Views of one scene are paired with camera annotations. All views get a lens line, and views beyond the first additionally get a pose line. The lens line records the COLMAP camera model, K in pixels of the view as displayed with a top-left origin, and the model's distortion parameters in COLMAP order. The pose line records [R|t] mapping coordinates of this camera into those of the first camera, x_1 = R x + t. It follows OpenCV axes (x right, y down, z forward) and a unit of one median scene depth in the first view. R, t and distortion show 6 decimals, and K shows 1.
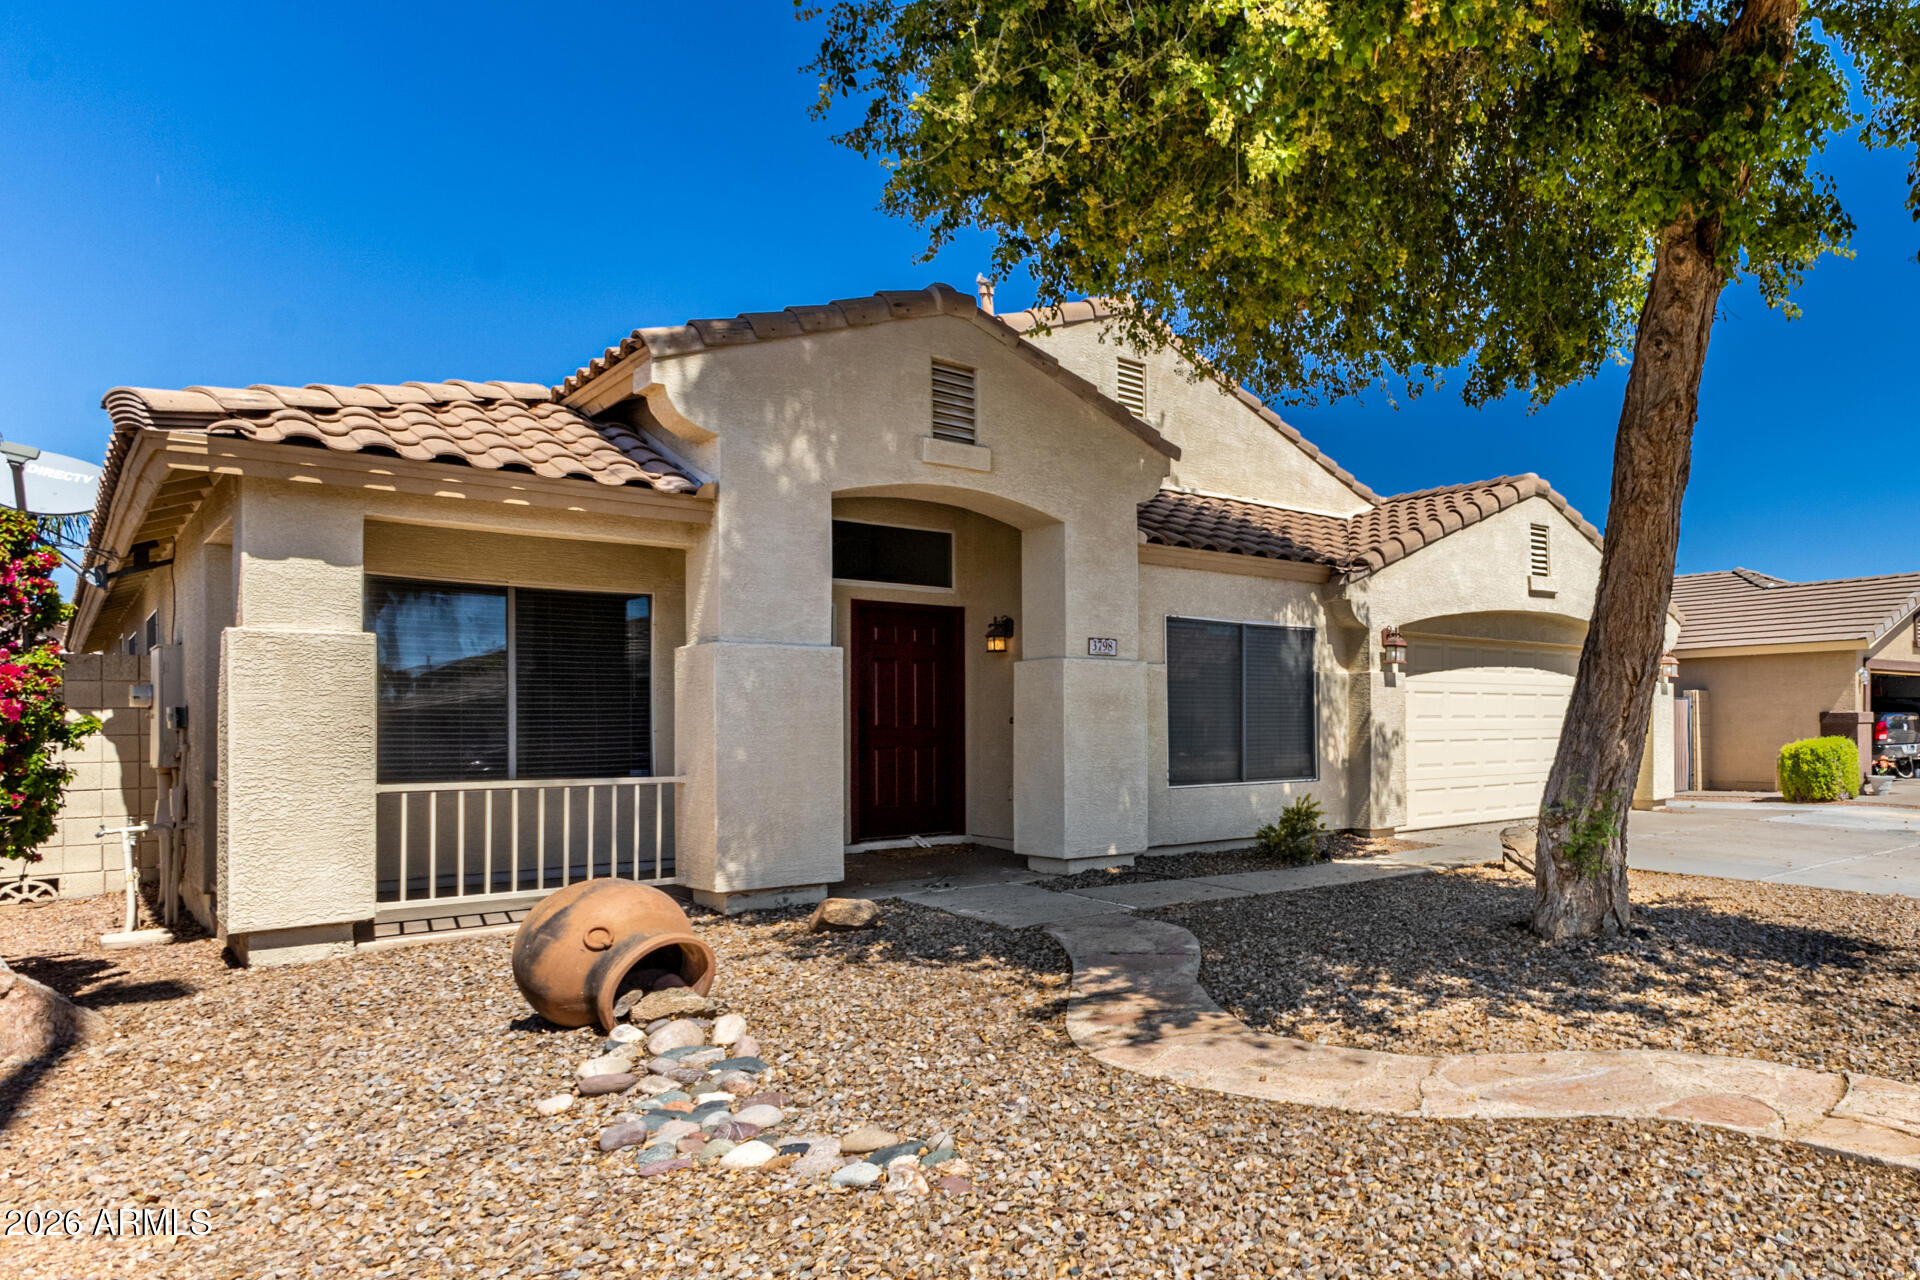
lens RADIAL K [[1180.8, 0, 959.5], [0, 1180.8, 720.0], [0, 0, 1]] dist [0.000741, -0.000510]
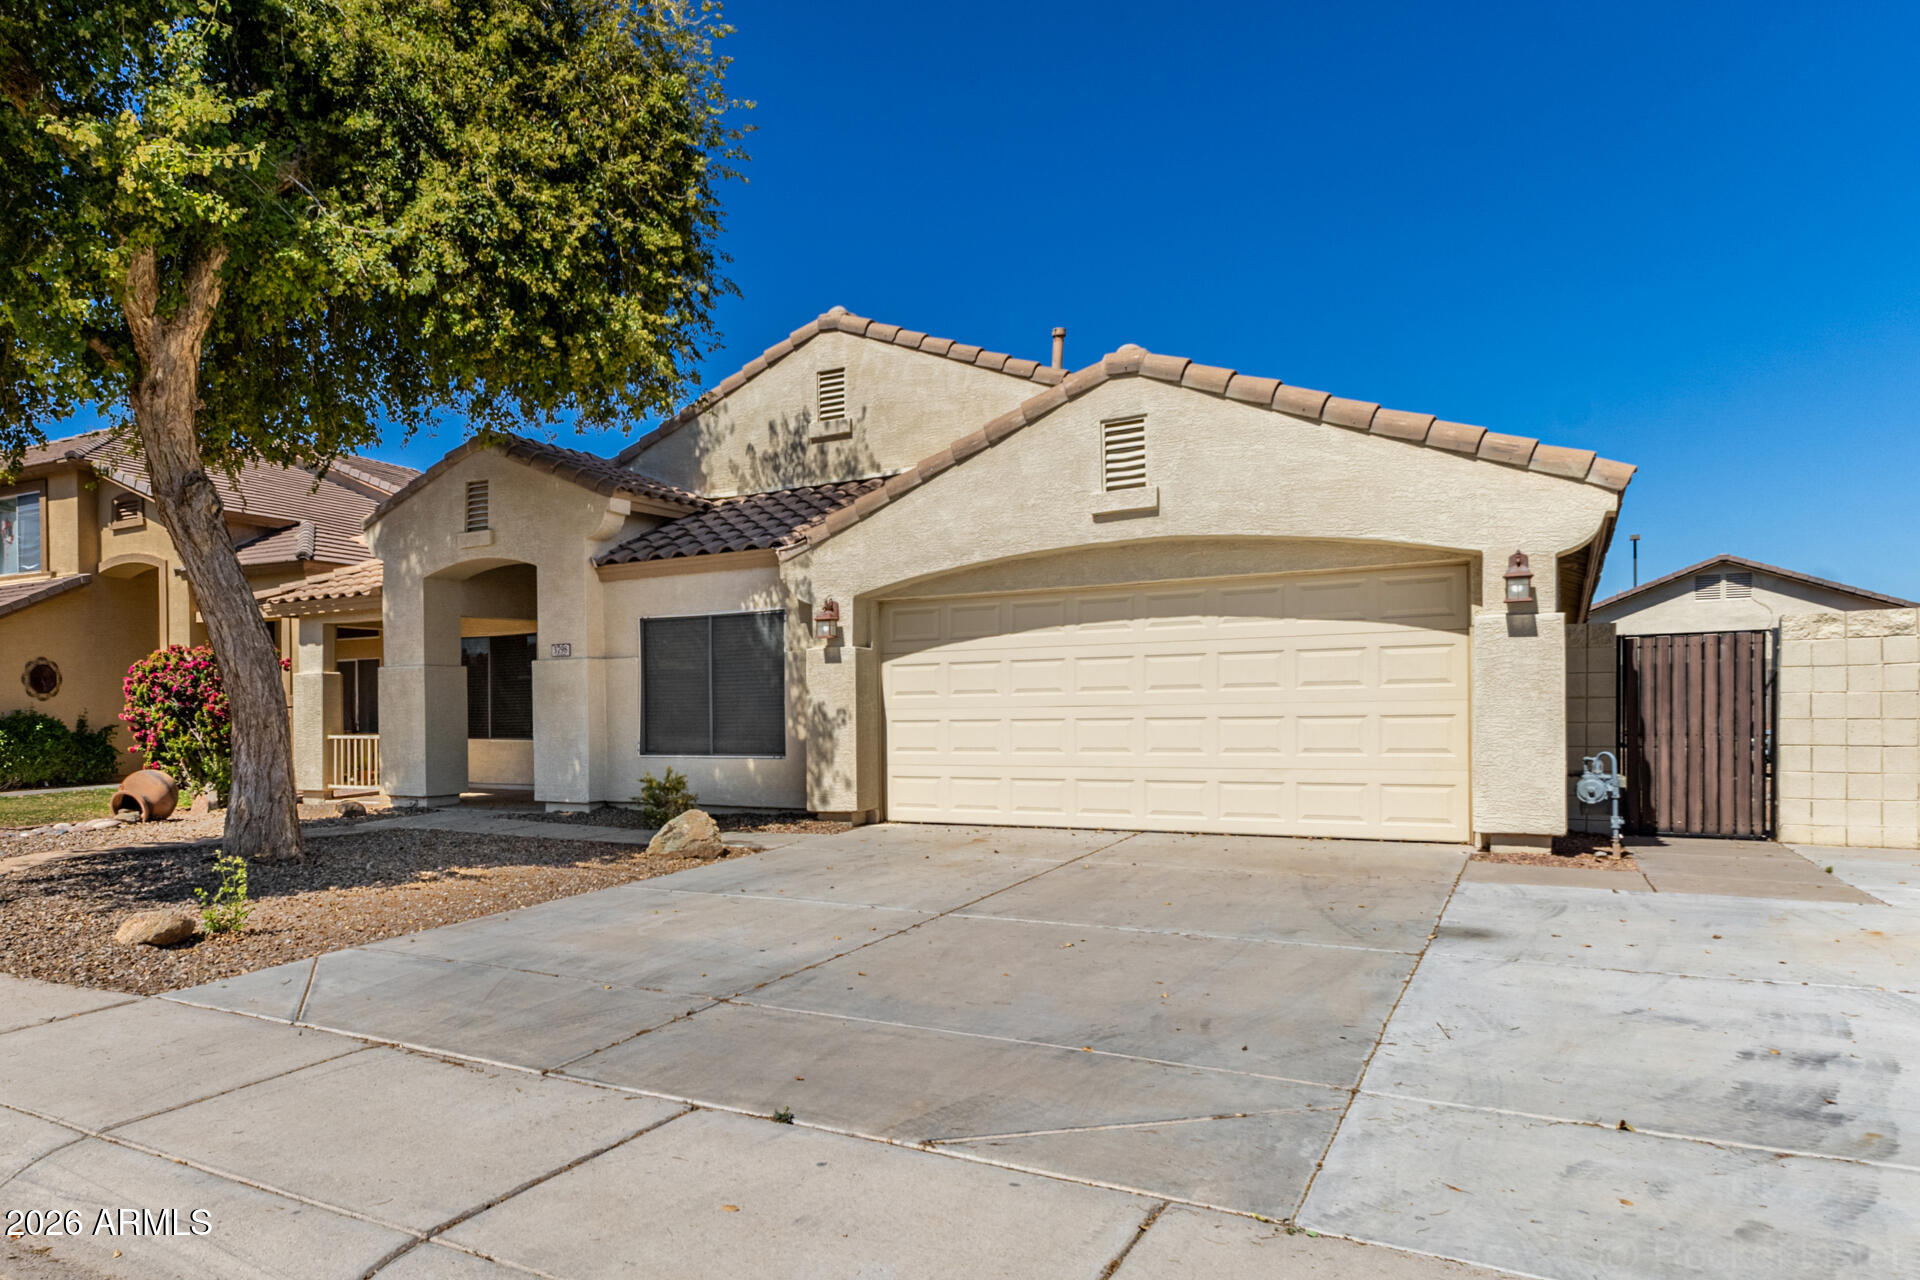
lens RADIAL K [[1180.8, 0, 959.5], [0, 1180.8, 720.0], [0, 0, 1]] dist [0.000741, -0.000510]
pose [[0.385315, 0.003927, -0.922777, 1.336217], [0.013559, 0.999859, 0.009916, 0.009991], [0.922685, -0.016333, 0.385207, 0.762510]]
